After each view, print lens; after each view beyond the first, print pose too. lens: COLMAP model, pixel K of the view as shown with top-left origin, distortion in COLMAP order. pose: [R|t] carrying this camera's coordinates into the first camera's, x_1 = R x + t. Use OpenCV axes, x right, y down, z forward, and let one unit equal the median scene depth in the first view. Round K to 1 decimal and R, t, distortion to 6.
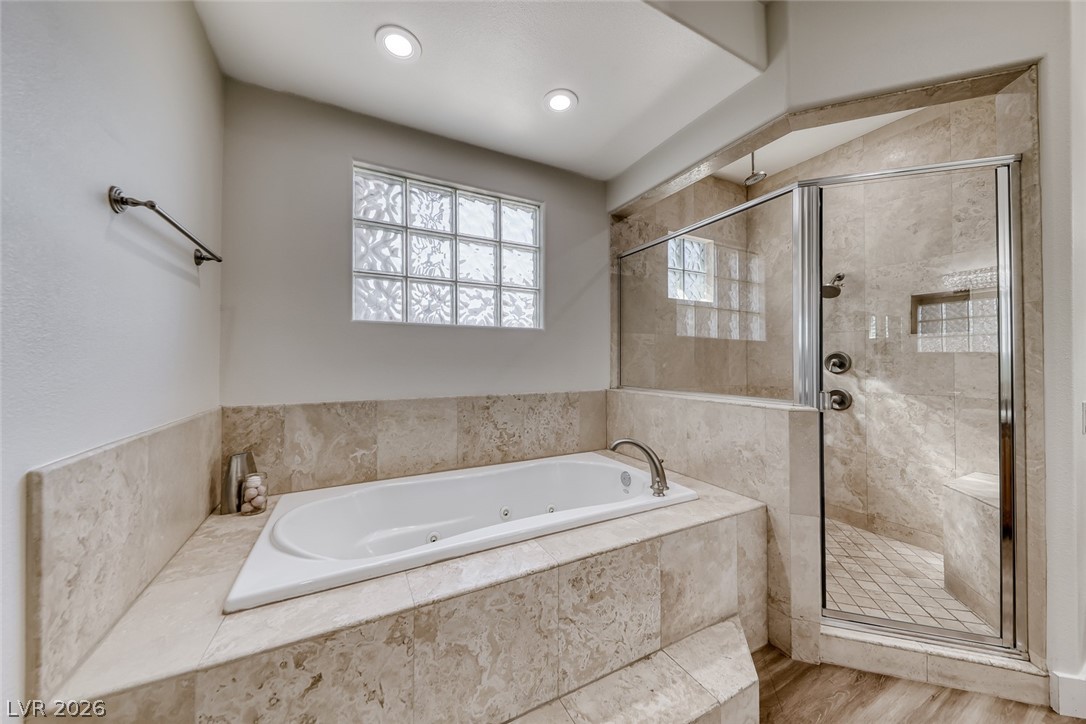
lens RADIAL K [[374.6, 0, 541.8], [0, 374.6, 360.7], [0, 0, 1]] dist [0.014971, -0.004742]
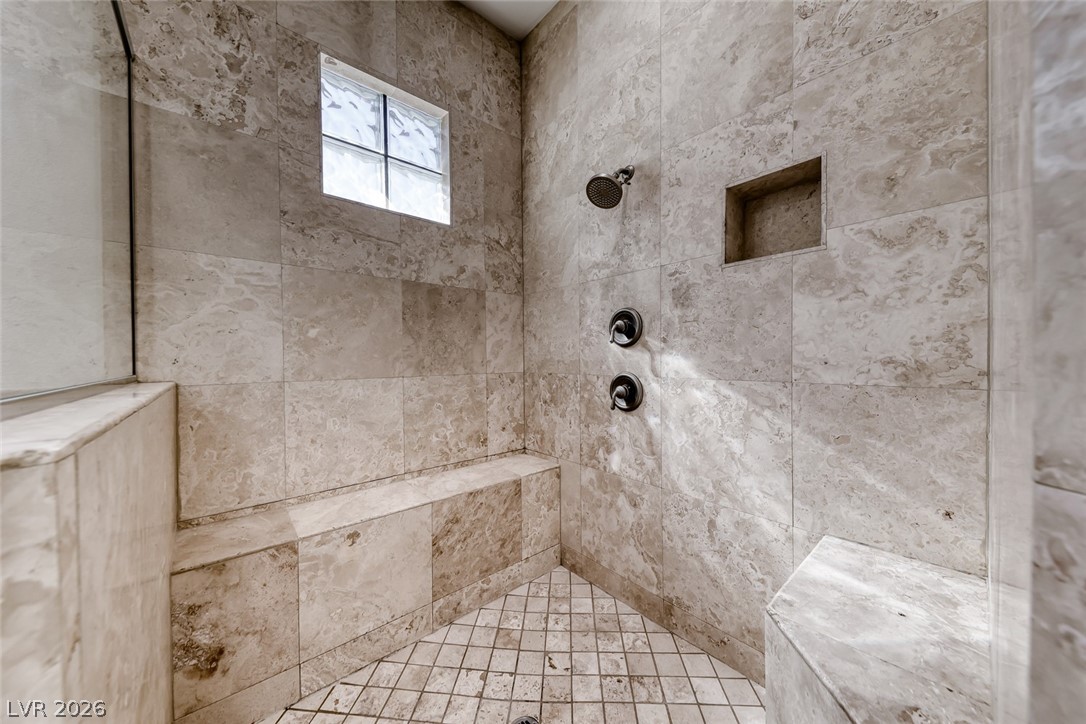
lens RADIAL K [[374.6, 0, 535.3], [0, 374.6, 365.6], [0, 0, 1]] dist [0.014971, -0.004742]
pose [[0.977343, -0.009479, 0.211450, 0.613654], [0.004917, 0.999744, 0.022089, 0.057218], [-0.211605, -0.020549, 0.977139, 0.550850]]
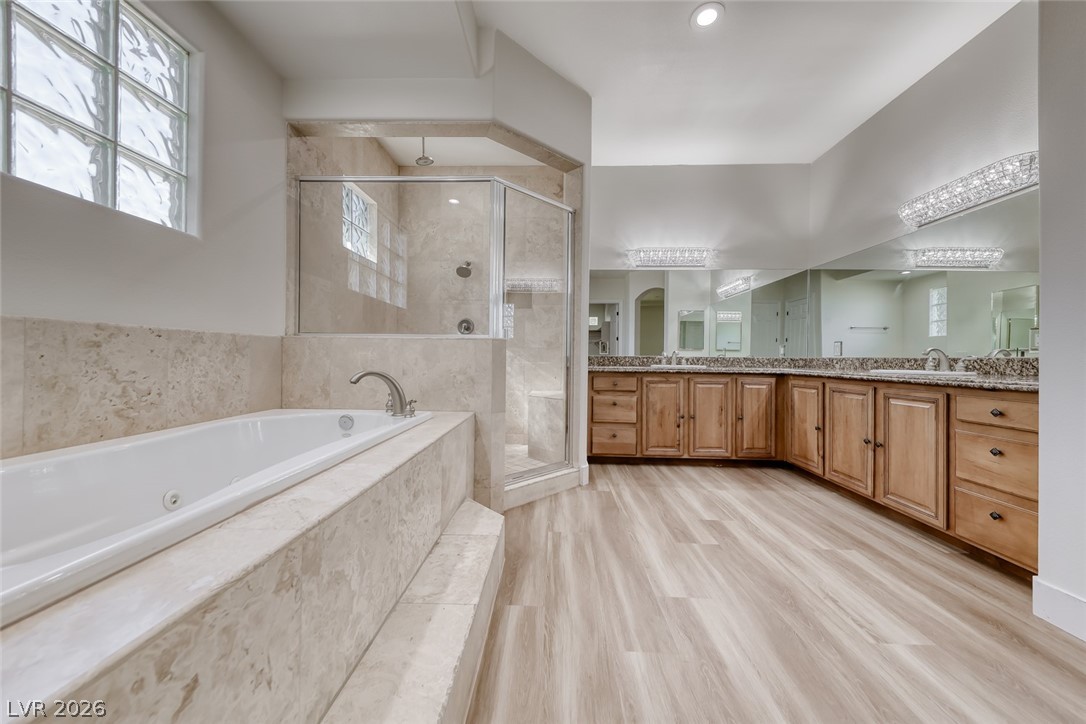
lens RADIAL K [[374.6, 0, 548.0], [0, 374.6, 361.6], [0, 0, 1]] dist [0.014971, -0.004742]
pose [[0.484297, -0.007108, 0.874875, -0.294009], [-0.012780, 0.999803, 0.015197, 0.123582], [-0.874811, -0.018540, 0.484110, 0.099495]]
